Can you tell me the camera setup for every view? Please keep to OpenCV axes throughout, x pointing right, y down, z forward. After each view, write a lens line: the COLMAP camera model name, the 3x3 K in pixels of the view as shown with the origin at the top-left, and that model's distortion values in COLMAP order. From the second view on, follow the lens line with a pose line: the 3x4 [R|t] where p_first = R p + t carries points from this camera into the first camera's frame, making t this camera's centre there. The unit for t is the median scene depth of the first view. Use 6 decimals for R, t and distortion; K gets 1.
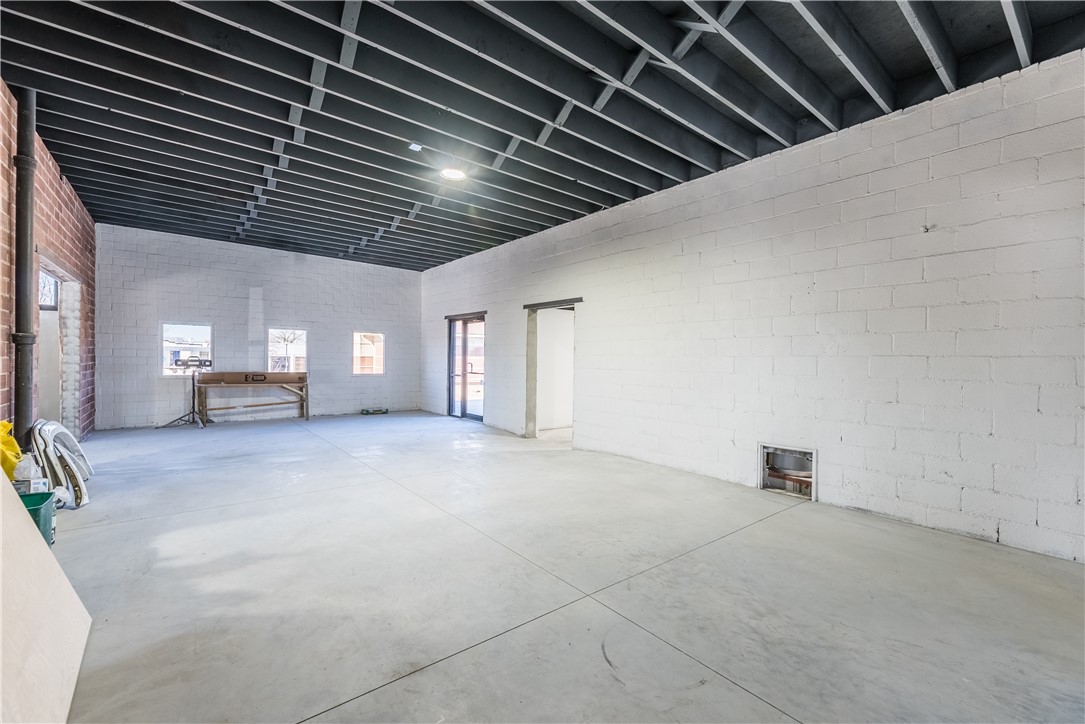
lens RADIAL K [[446.7, 0, 541.4], [0, 446.7, 389.7], [0, 0, 1]] dist [-0.002833, 0.000198]
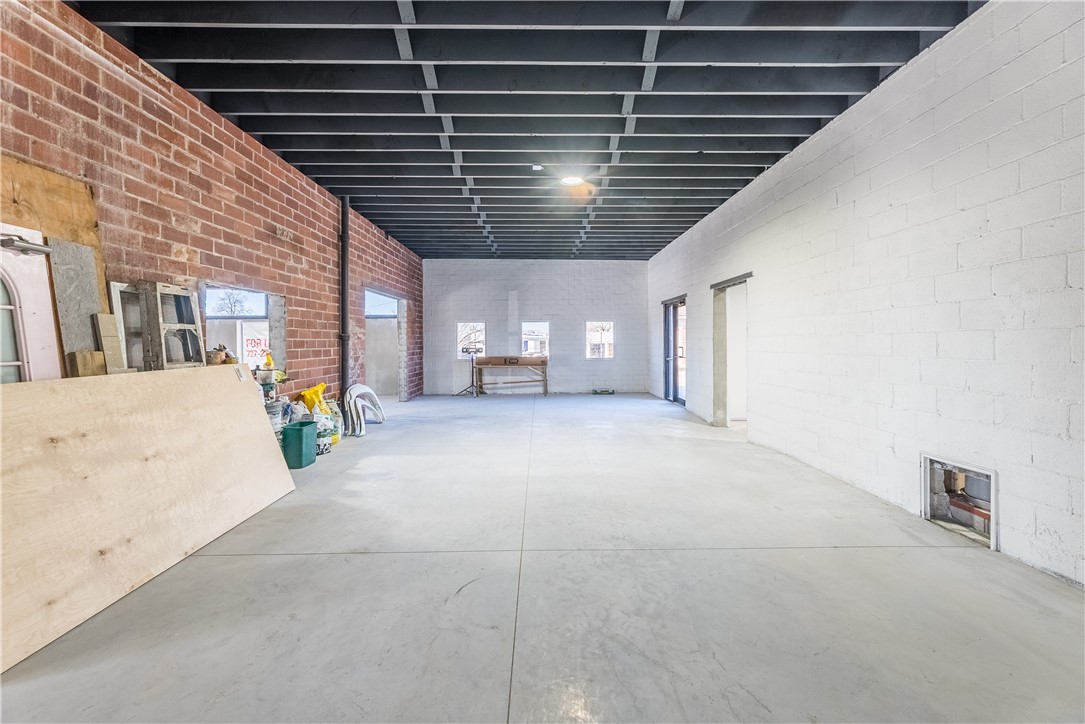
lens RADIAL K [[441.9, 0, 536.6], [0, 441.9, 370.9], [0, 0, 1]] dist [0.001203, -0.000670]
pose [[0.794370, 0.018029, -0.607166, 0.395967], [-0.022847, 0.999739, -0.000205, 0.001015], [0.607004, 0.014035, 0.794575, 0.058500]]
